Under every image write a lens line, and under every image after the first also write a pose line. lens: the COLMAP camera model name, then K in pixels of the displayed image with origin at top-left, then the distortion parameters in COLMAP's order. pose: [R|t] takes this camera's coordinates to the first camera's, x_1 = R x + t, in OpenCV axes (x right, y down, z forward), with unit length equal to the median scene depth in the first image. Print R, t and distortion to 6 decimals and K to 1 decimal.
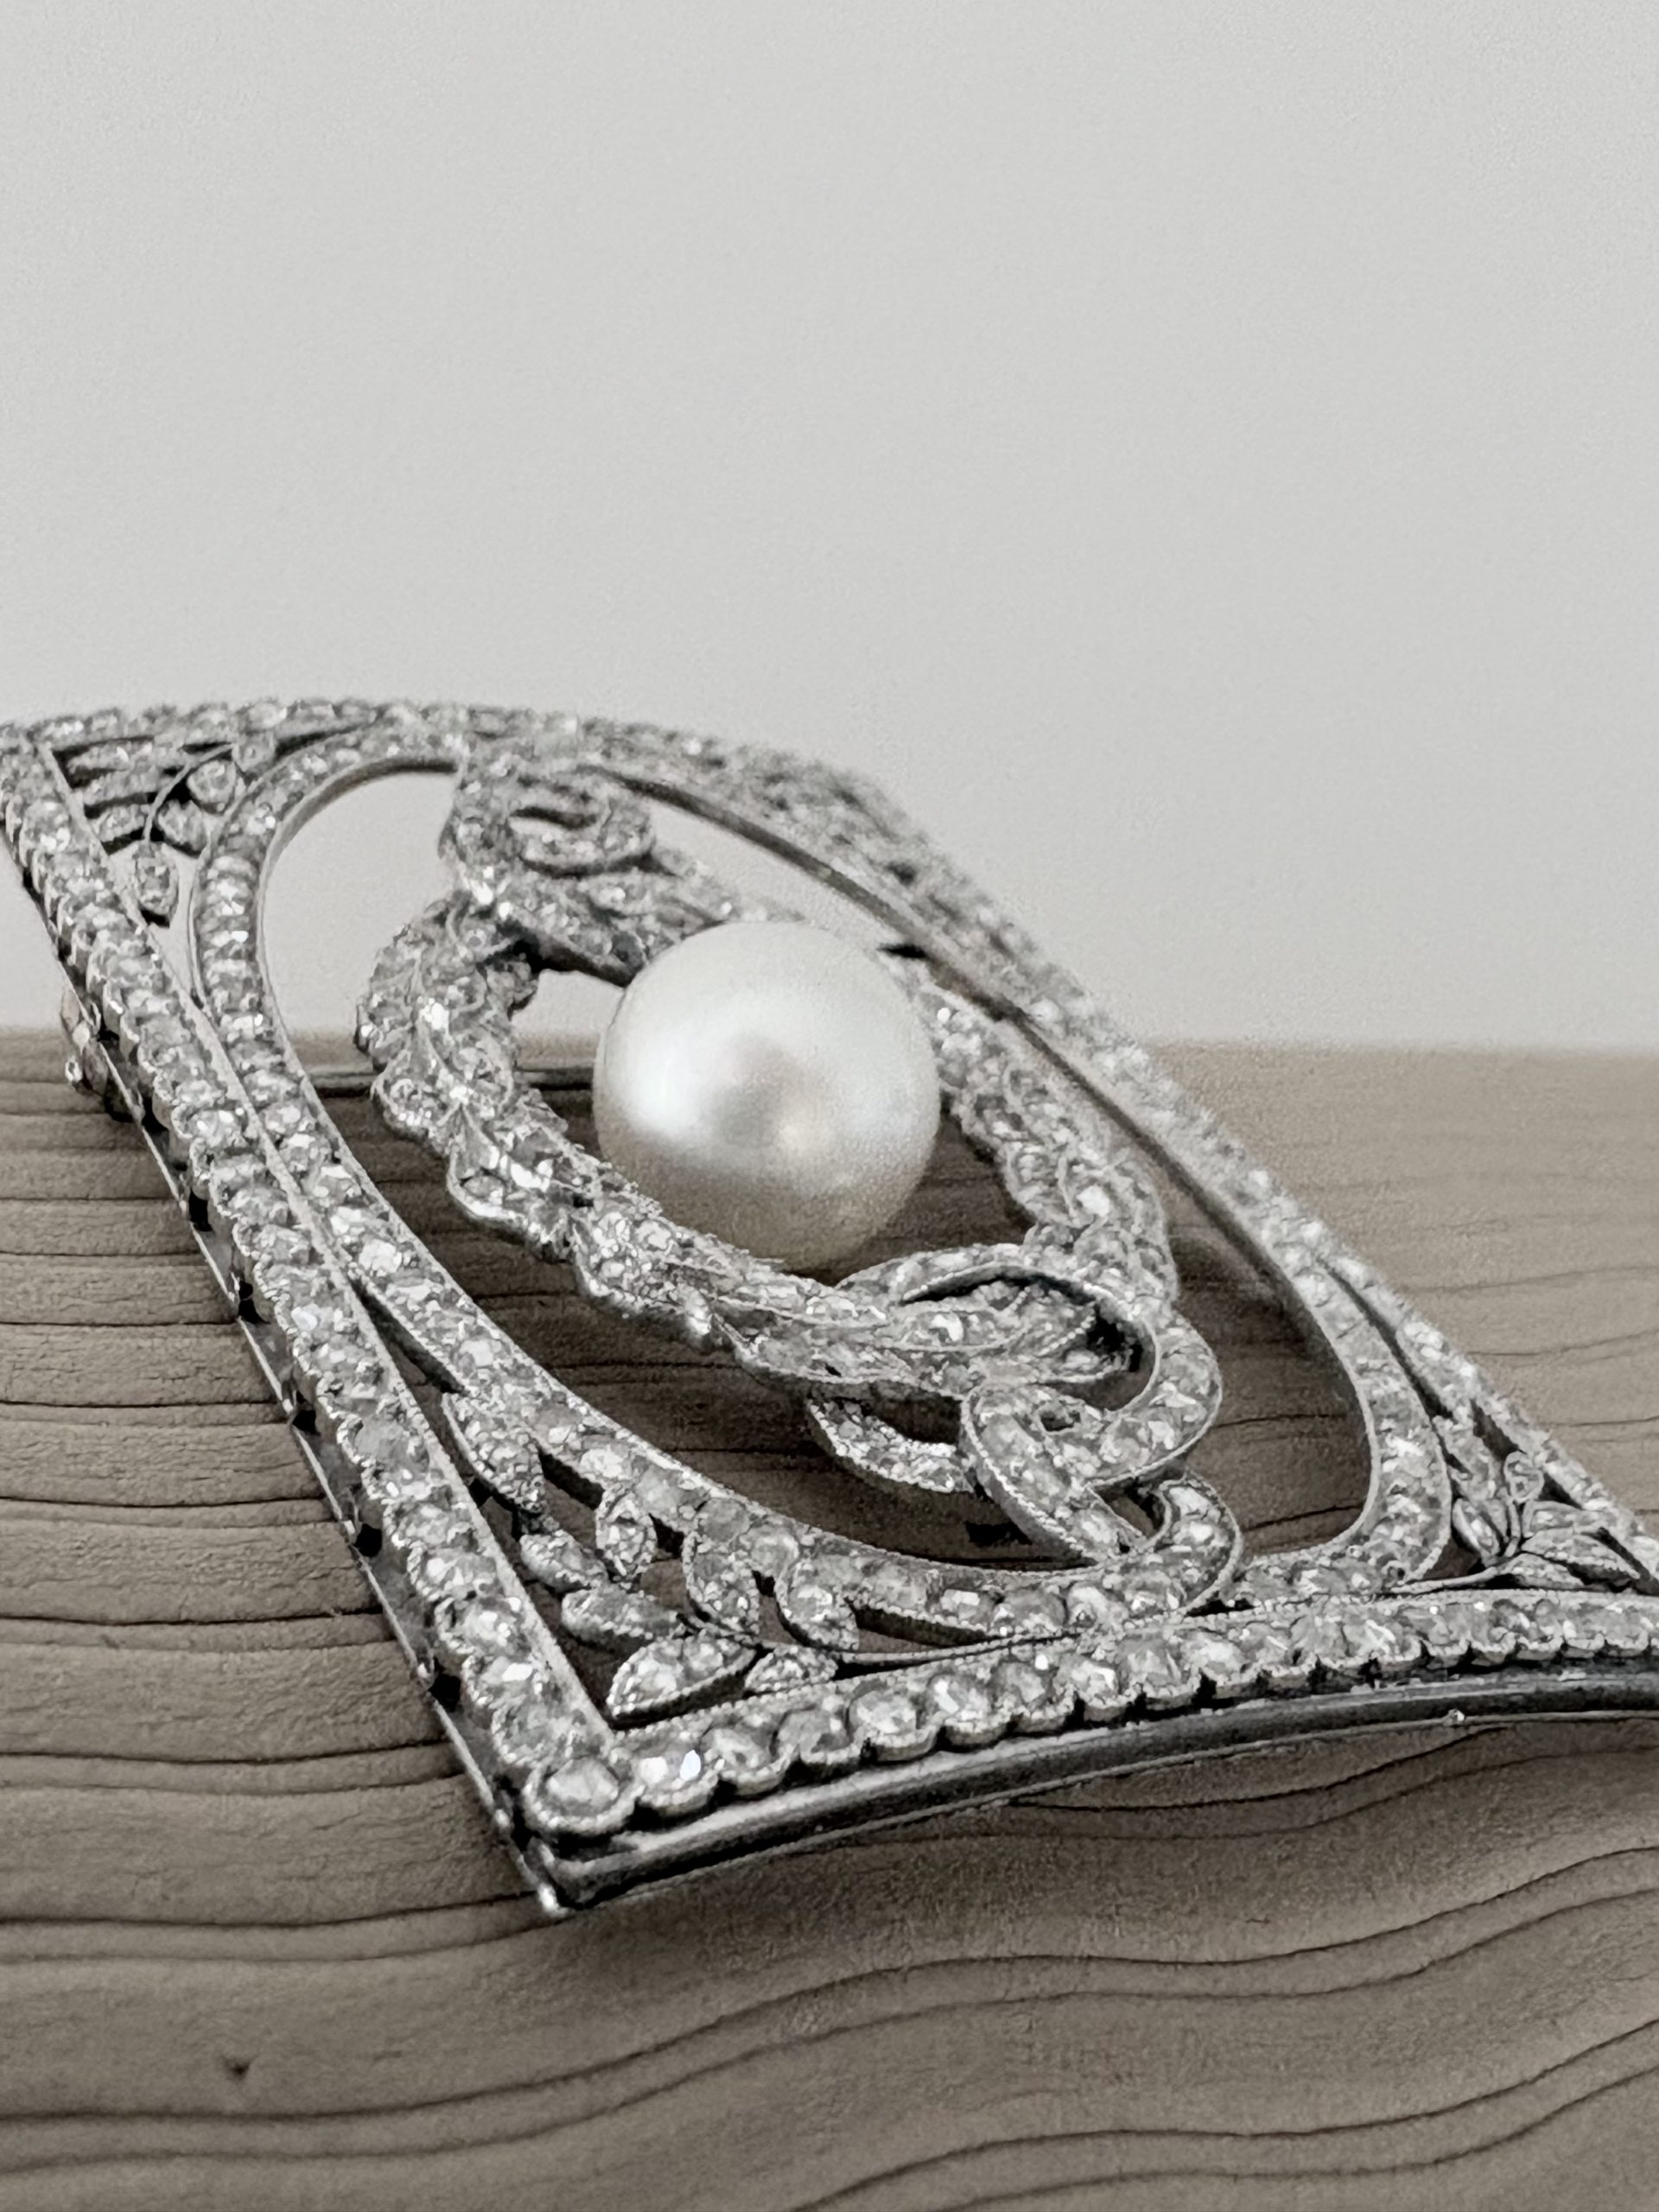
lens RADIAL K [[2788.9, 0, 829.5], [0, 2788.9, 1106.0], [0, 0, 1]] dist [0.017126, 0.039356]
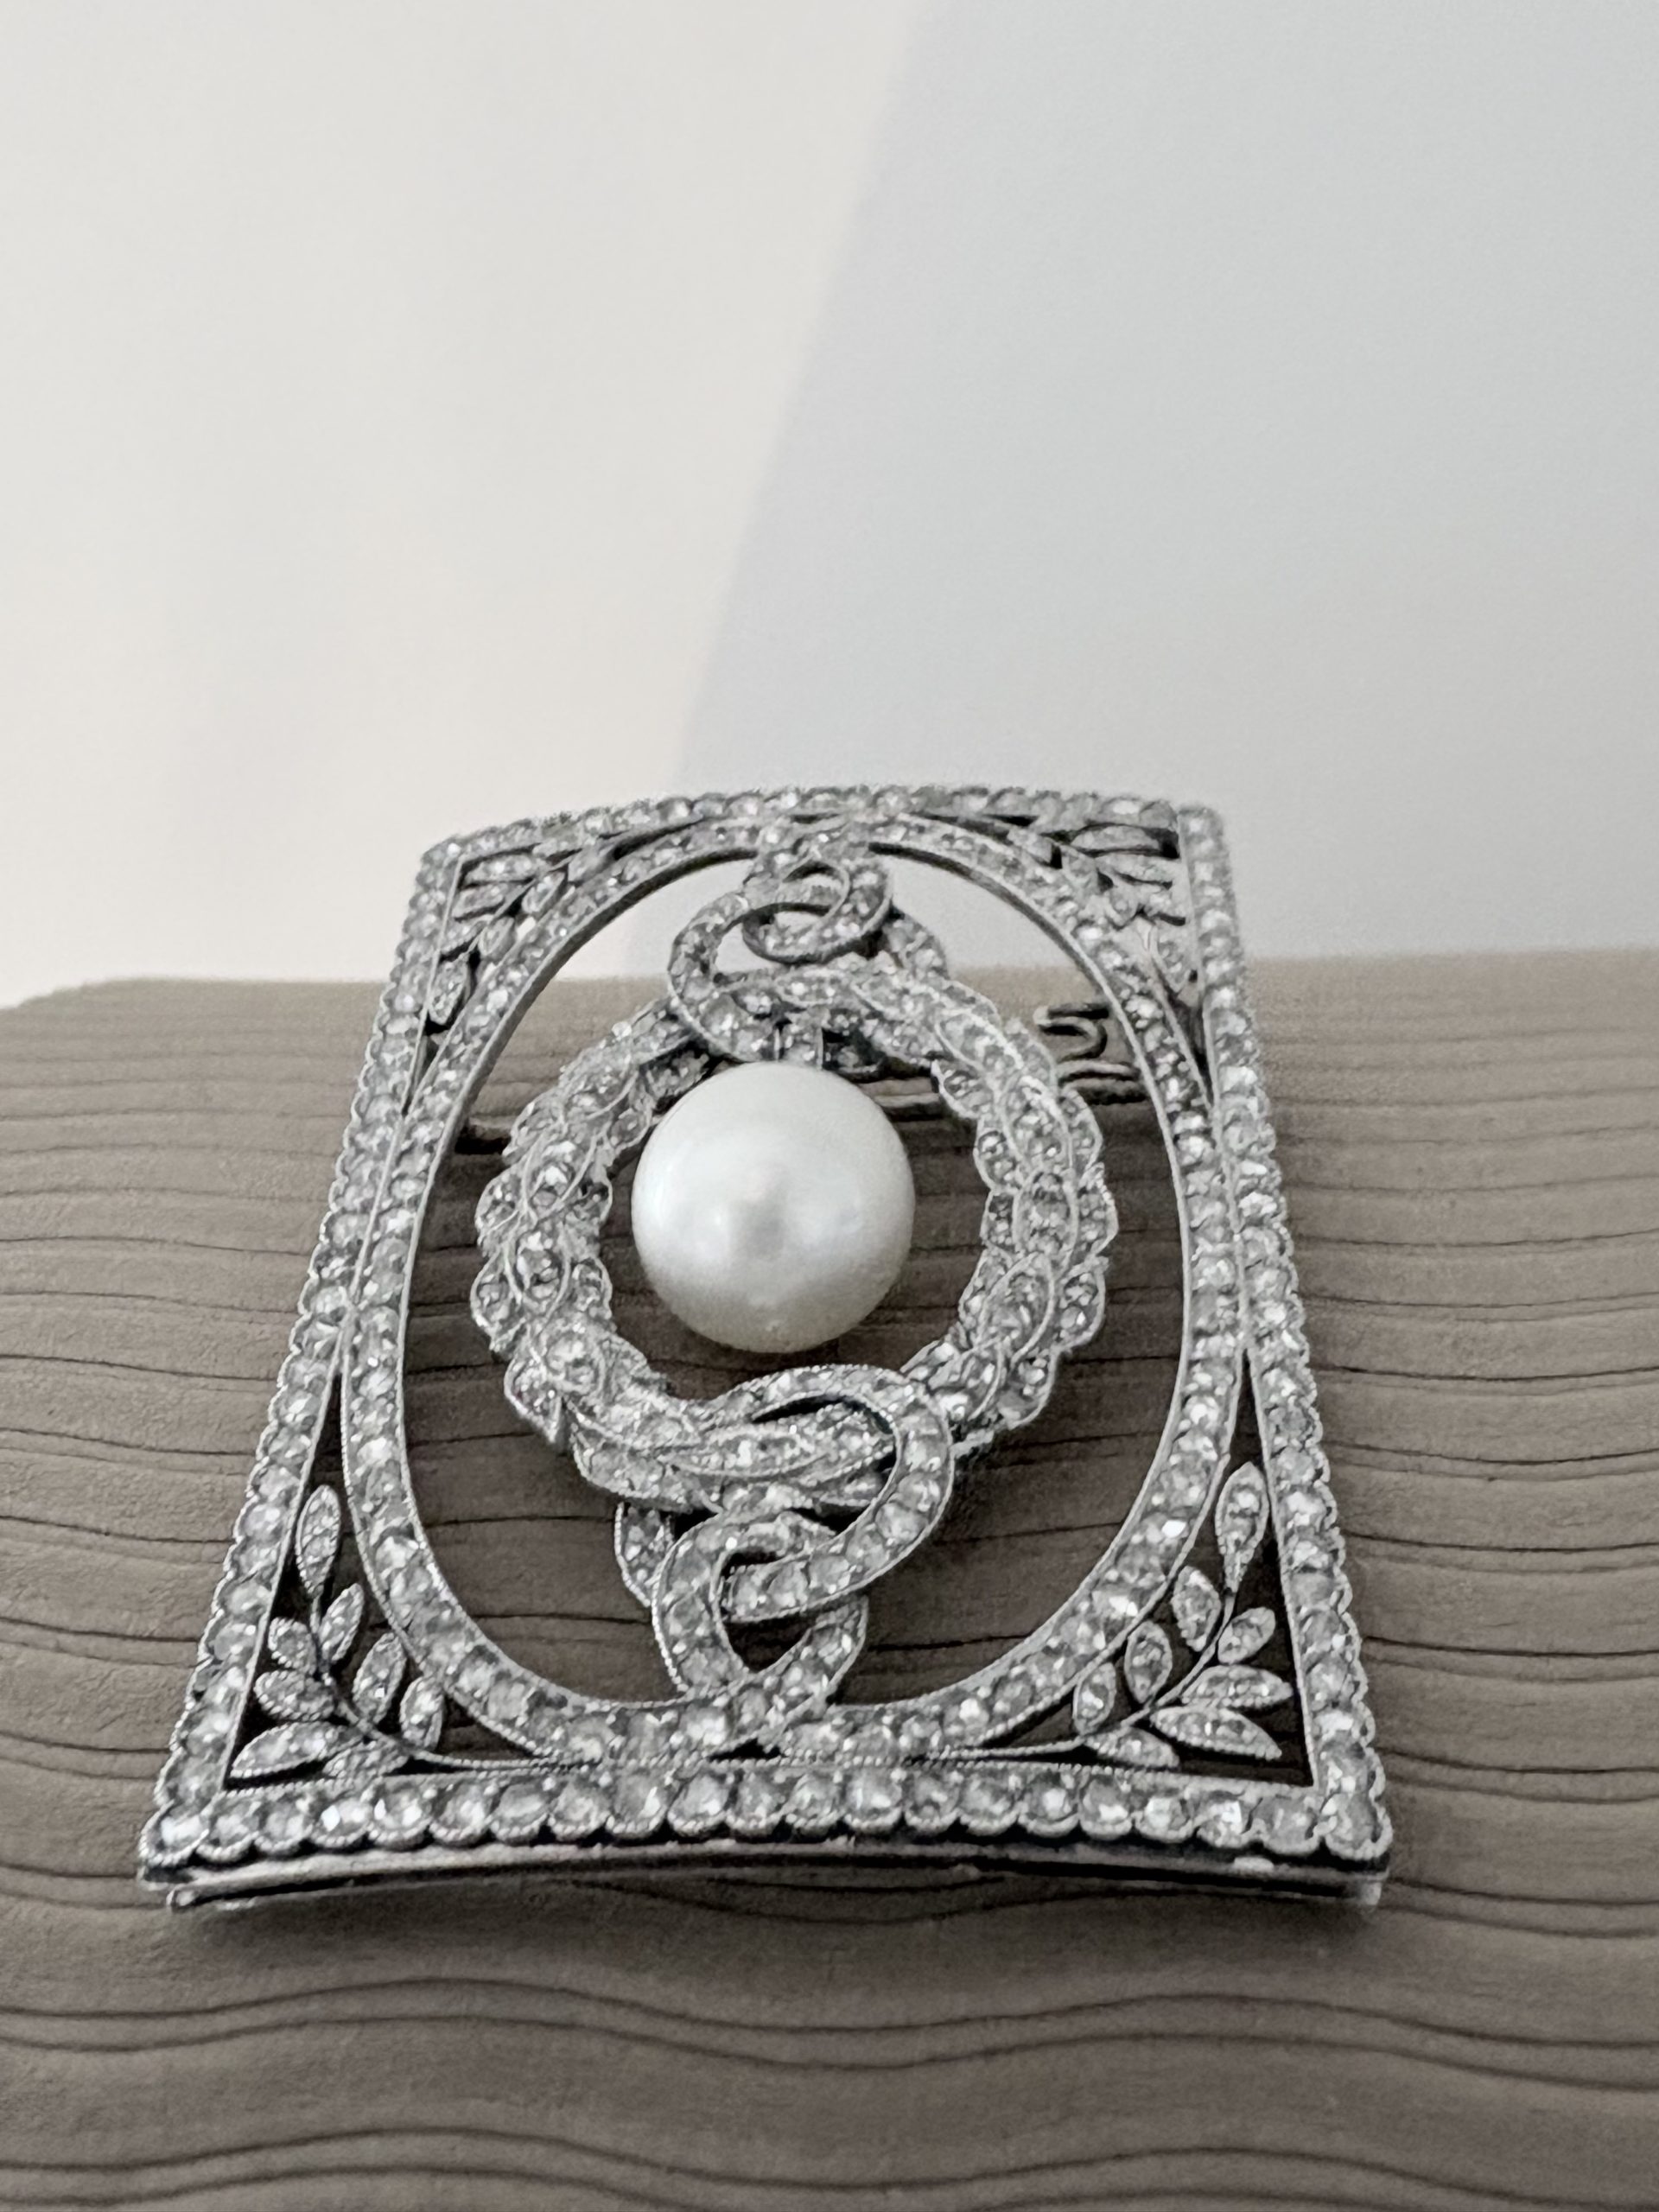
lens RADIAL K [[2474.9, 0, 829.5], [0, 2474.9, 1106.0], [0, 0, 1]] dist [0.011872, -0.002493]
pose [[0.821199, 0.064274, -0.567010, 0.736838], [0.035710, 0.985901, 0.163476, -0.269759], [0.569523, -0.154494, 0.807326, 0.162540]]
